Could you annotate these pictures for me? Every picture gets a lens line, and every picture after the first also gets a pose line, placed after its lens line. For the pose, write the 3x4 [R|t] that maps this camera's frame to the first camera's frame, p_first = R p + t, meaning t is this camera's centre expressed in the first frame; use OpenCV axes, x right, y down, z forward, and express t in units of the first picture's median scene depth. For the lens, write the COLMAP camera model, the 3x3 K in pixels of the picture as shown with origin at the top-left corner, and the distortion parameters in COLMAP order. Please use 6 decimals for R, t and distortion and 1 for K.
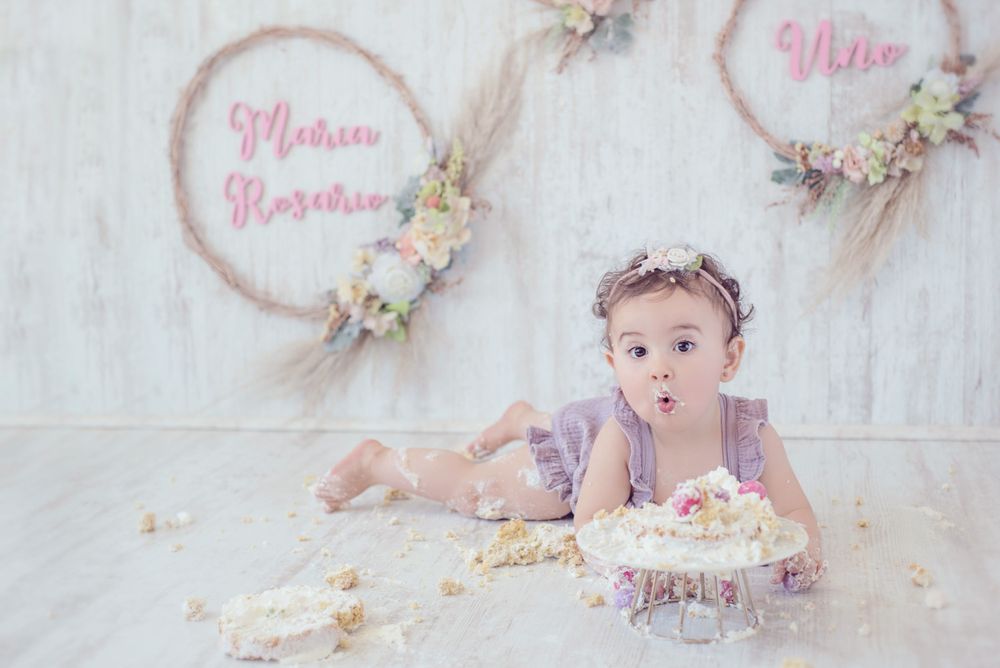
lens RADIAL K [[1460.8, 0, 500.0], [0, 1460.8, 334.0], [0, 0, 1]] dist [-0.027375, 0.012831]
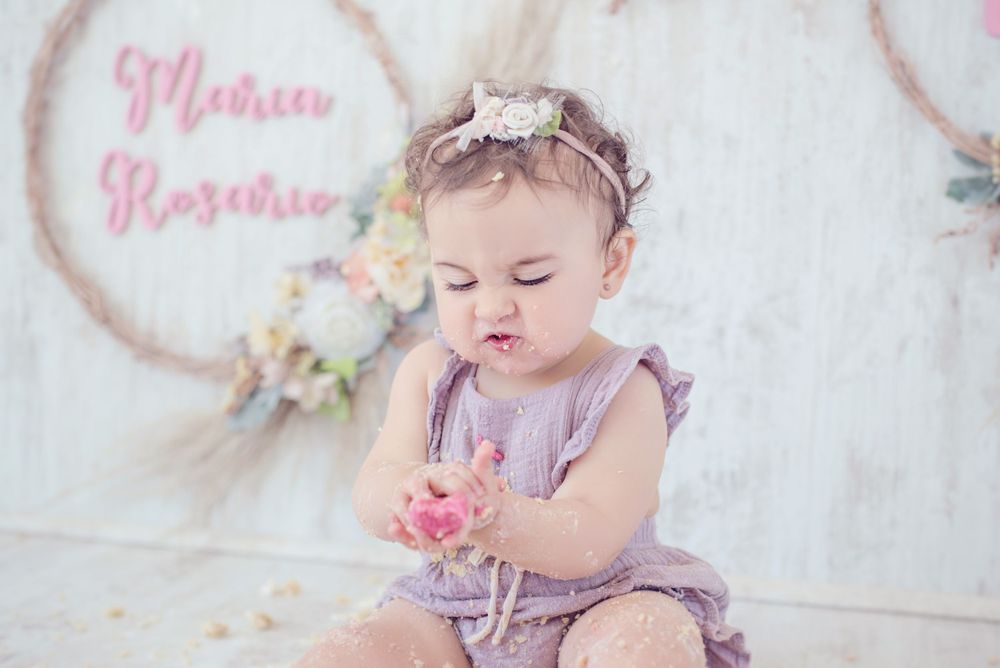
lens RADIAL K [[1460.8, 0, 500.0], [0, 1460.8, 334.0], [0, 0, 1]] dist [-0.027375, 0.012831]
pose [[0.996753, 0.058225, -0.055613, 0.034412], [-0.061547, 0.996298, -0.060023, 0.001390], [0.051912, 0.063251, 0.996647, 0.366141]]
